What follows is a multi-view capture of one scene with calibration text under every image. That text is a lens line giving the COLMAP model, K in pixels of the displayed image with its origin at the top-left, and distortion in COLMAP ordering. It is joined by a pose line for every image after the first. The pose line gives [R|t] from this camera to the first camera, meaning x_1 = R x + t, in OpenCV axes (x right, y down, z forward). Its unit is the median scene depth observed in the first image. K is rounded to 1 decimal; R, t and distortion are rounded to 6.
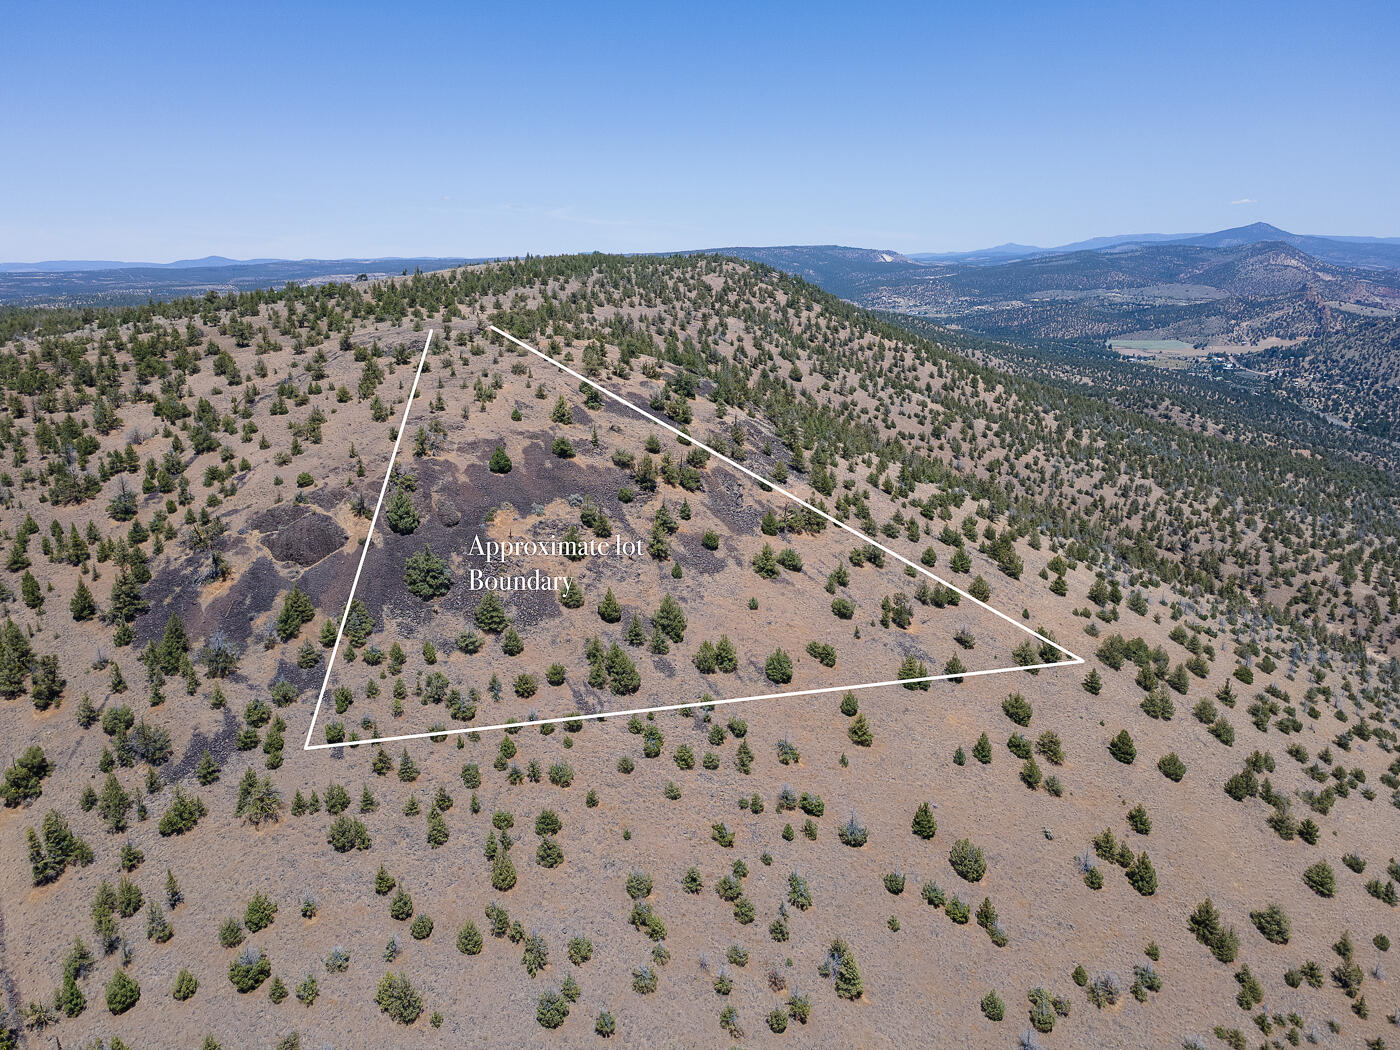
lens RADIAL K [[1030.7, 0, 700.0], [0, 1030.7, 525.0], [0, 0, 1]] dist [0.044279, 0.050389]
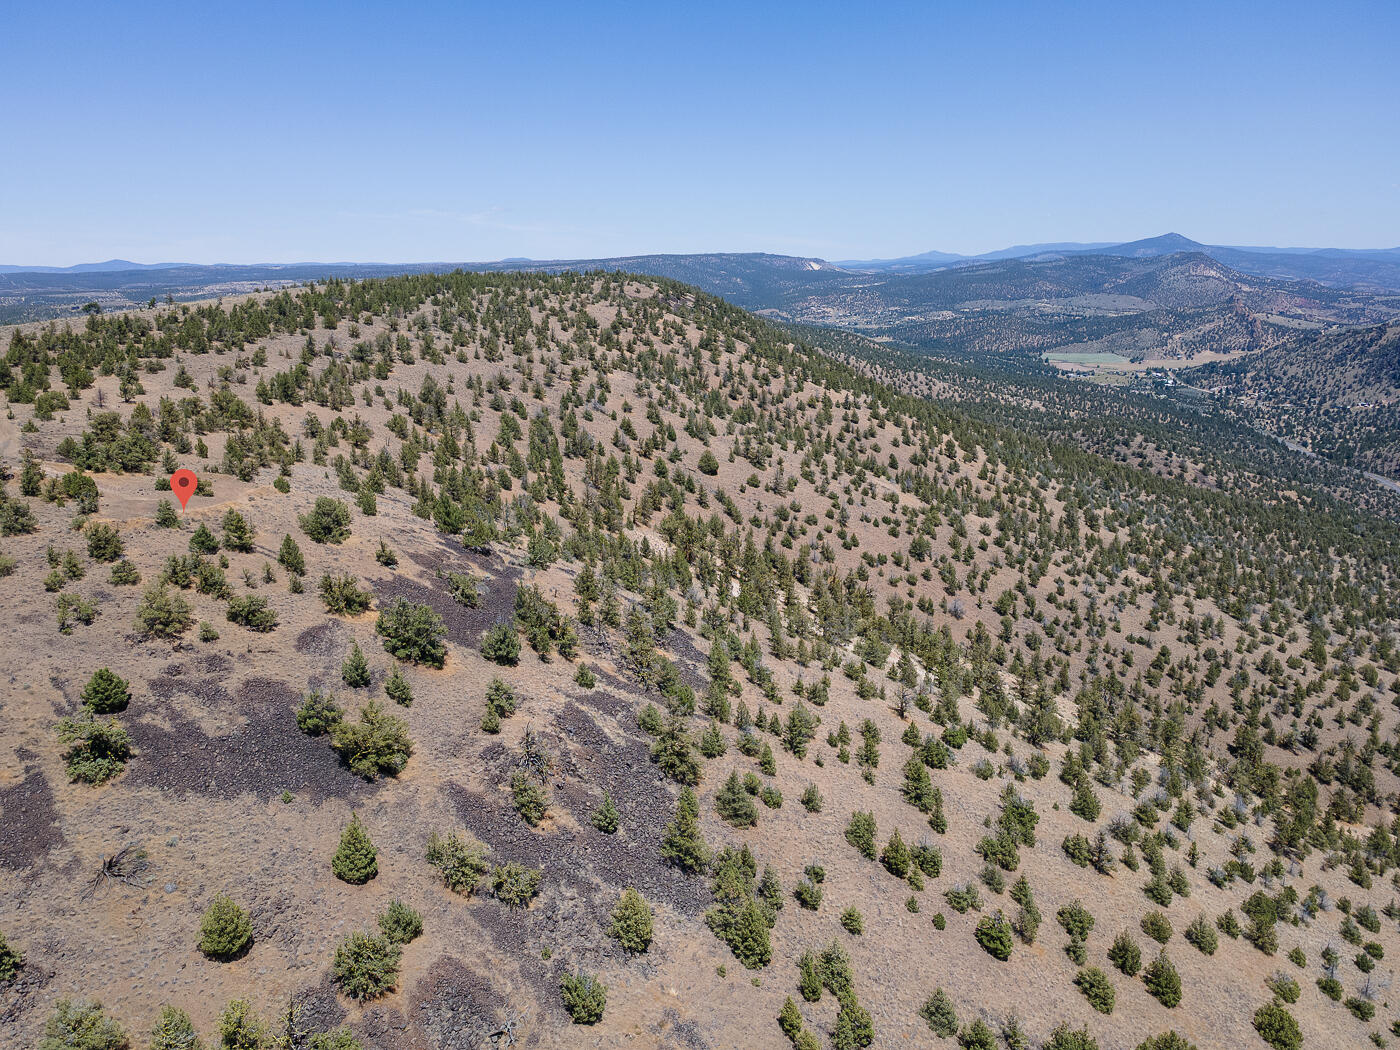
lens RADIAL K [[1030.7, 0, 700.0], [0, 1030.7, 525.0], [0, 0, 1]] dist [0.044279, 0.050389]
pose [[0.997736, -0.014787, 0.065610, 0.034337], [0.015145, 0.999873, -0.004962, -0.082523], [-0.065529, 0.005945, 0.997833, 0.266657]]
